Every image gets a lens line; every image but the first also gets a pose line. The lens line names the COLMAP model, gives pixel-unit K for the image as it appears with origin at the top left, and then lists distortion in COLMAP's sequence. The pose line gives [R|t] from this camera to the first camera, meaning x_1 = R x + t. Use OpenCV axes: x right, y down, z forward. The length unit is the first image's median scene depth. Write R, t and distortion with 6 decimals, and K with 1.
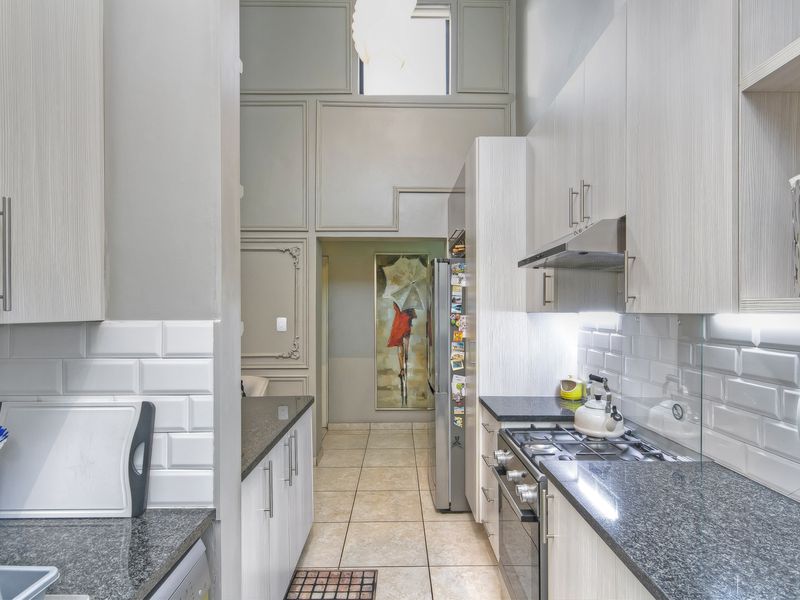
lens RADIAL K [[427.3, 0, 398.6], [0, 427.3, 318.2], [0, 0, 1]] dist [0.007681, 0.000291]
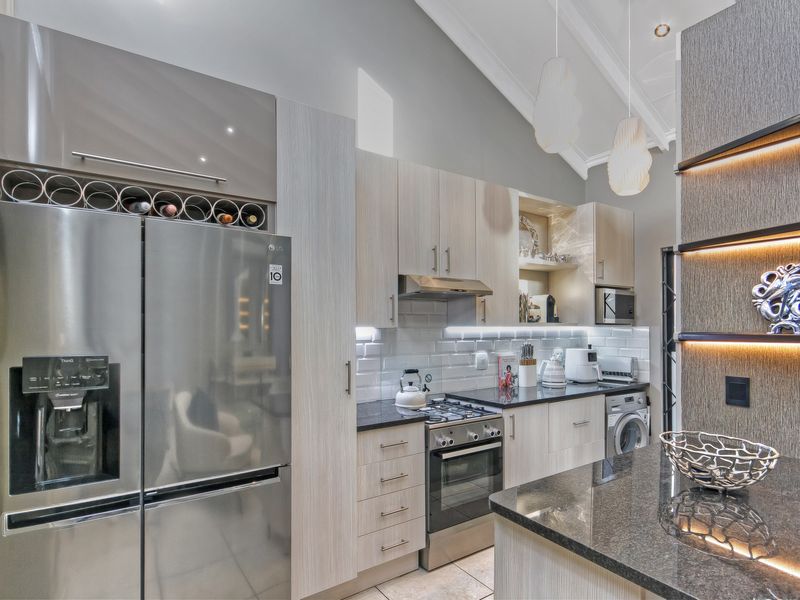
lens RADIAL K [[427.3, 0, 412.7], [0, 427.3, 332.5], [0, 0, 1]] dist [0.007681, 0.000291]
pose [[-0.569128, -0.018059, 0.822051, -1.046756], [0.012896, 0.999440, 0.030884, -0.057013], [-0.822148, 0.028178, -0.568576, 2.530170]]
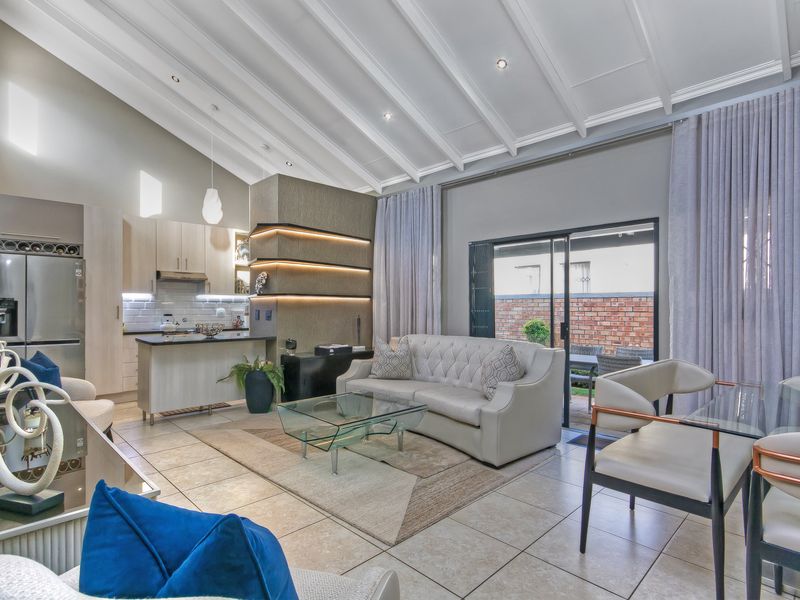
lens RADIAL K [[427.3, 0, 403.3], [0, 427.3, 305.5], [0, 0, 1]] dist [0.007681, 0.000291]
pose [[-0.699141, -0.001631, 0.714982, -4.197530], [0.012668, 0.999812, 0.014668, 0.059579], [-0.714871, 0.019313, -0.698989, 2.714981]]
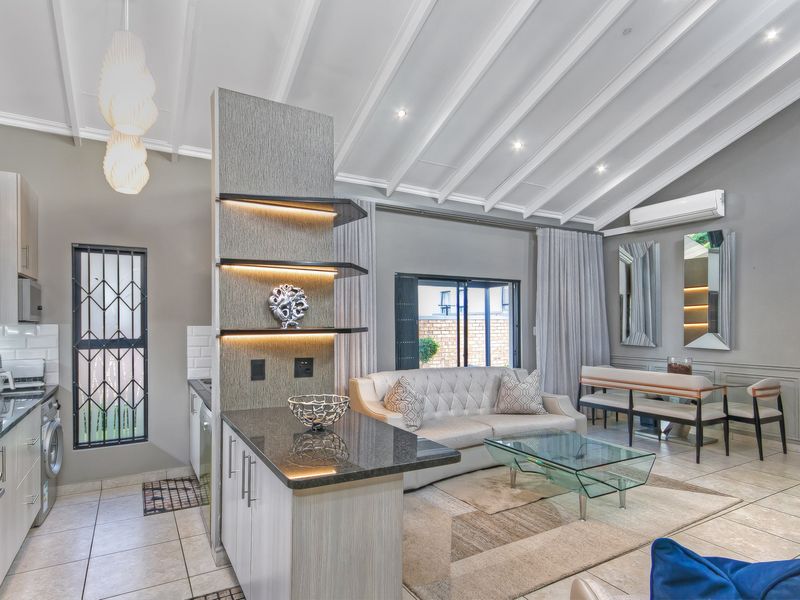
lens RADIAL K [[427.3, 0, 361.1], [0, 427.3, 329.5], [0, 0, 1]] dist [0.007681, 0.000291]
pose [[-0.888929, 0.002074, -0.458040, -0.080744], [-0.012522, 0.999506, 0.028826, -0.057844], [0.457874, 0.031360, -0.888464, 2.824596]]
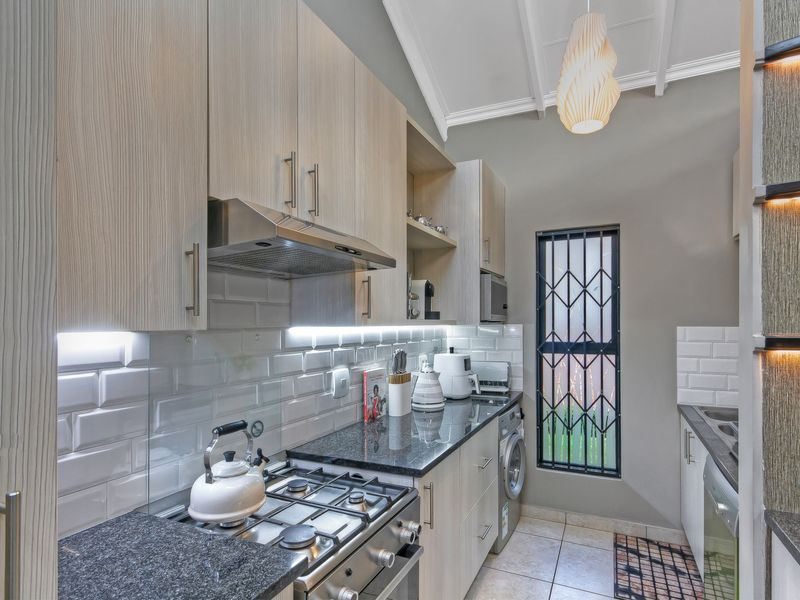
lens RADIAL K [[427.3, 0, 419.3], [0, 427.3, 320.4], [0, 0, 1]] dist [0.007681, 0.000291]
pose [[-0.906577, 0.000272, 0.422040, -0.114297], [0.006440, 0.999892, 0.013189, -0.046689], [-0.421991, 0.014675, -0.906481, 2.032428]]
